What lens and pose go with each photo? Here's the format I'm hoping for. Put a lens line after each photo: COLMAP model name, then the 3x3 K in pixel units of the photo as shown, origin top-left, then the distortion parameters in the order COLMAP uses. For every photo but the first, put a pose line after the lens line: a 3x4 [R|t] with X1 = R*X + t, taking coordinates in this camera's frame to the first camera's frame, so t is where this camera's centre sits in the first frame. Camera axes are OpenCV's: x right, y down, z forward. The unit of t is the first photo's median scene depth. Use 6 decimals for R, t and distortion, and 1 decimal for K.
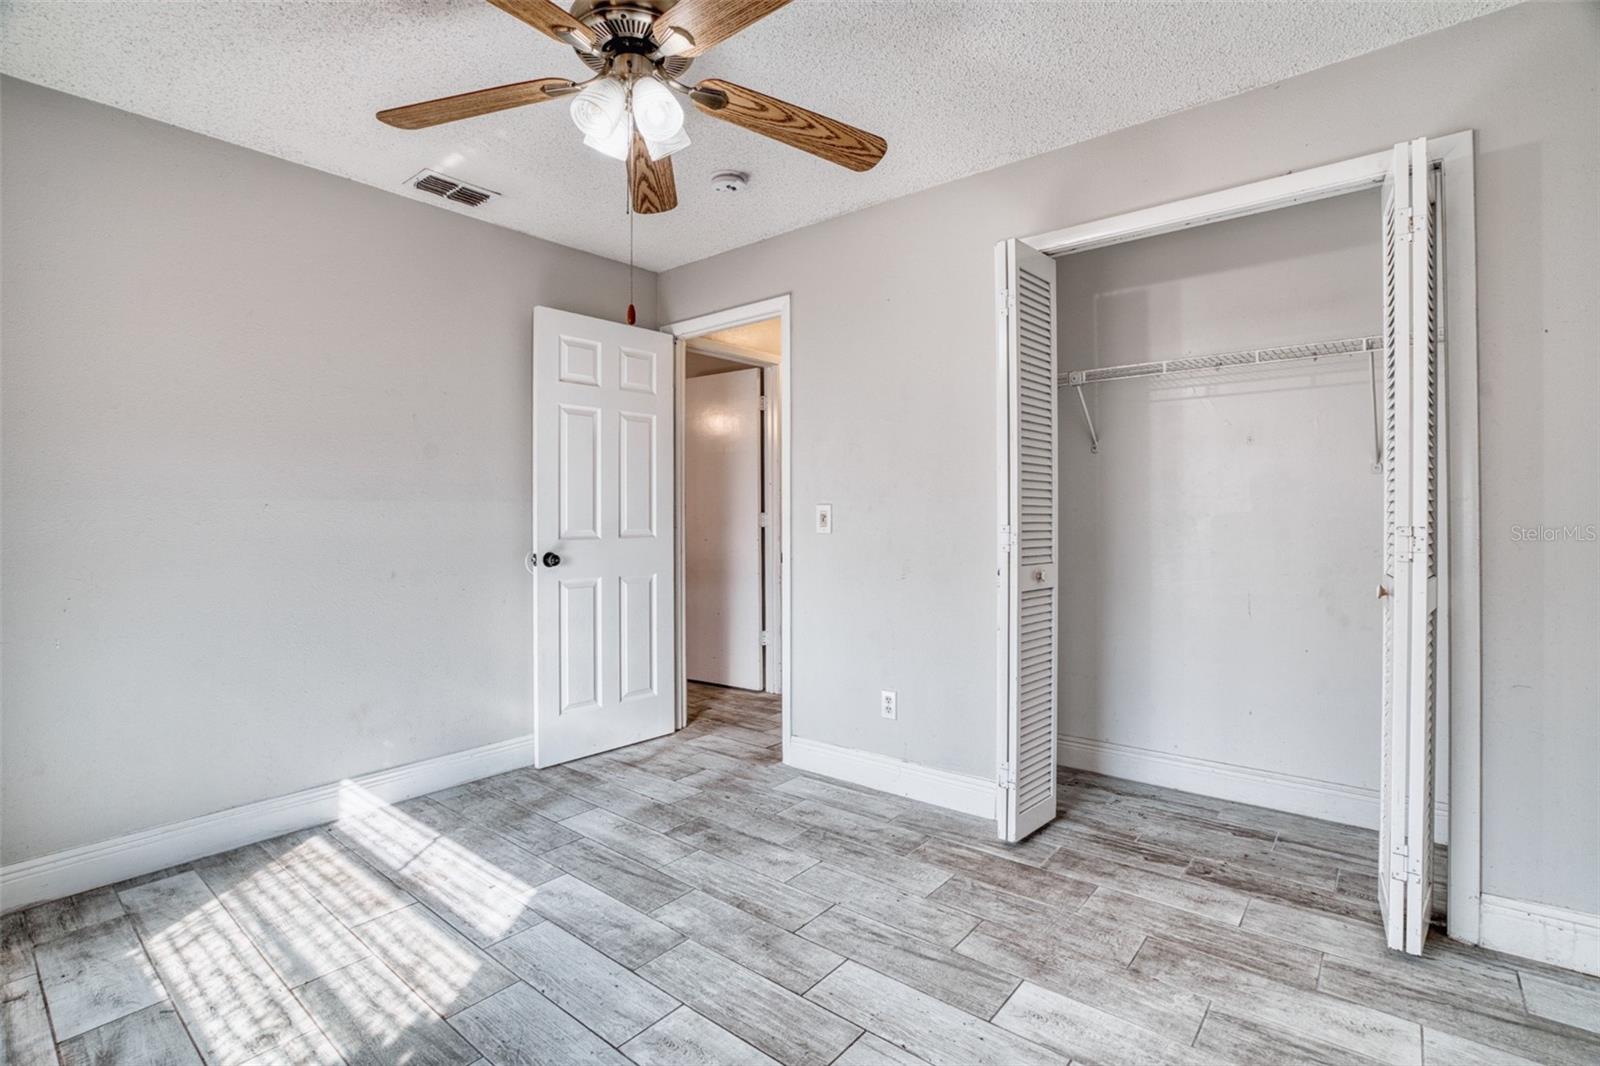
lens RADIAL K [[759.4, 0, 799.5], [0, 759.4, 513.1], [0, 0, 1]] dist [-0.052694, 0.017707]
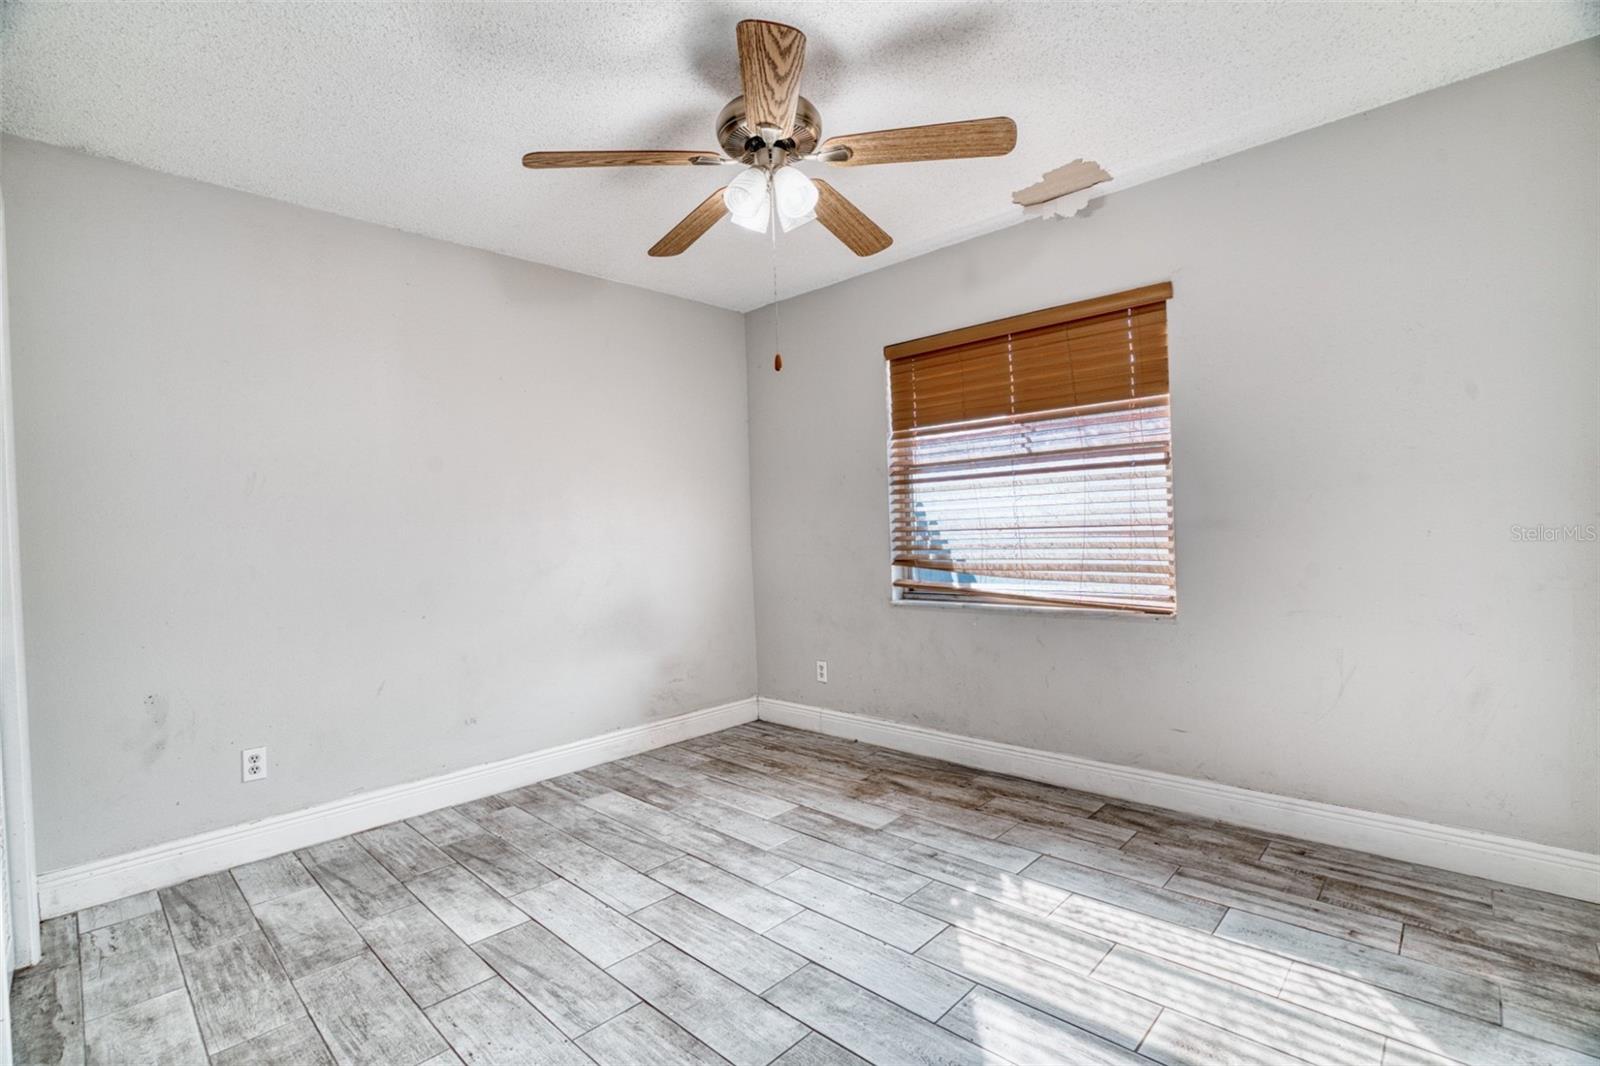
lens RADIAL K [[759.4, 0, 799.5], [0, 759.4, 513.1], [0, 0, 1]] dist [-0.052694, 0.017707]
pose [[-0.996644, 0.043091, 0.069601, -0.299371], [0.041801, 0.998928, -0.019887, 0.004492], [-0.070383, -0.016911, -0.997377, 1.998967]]
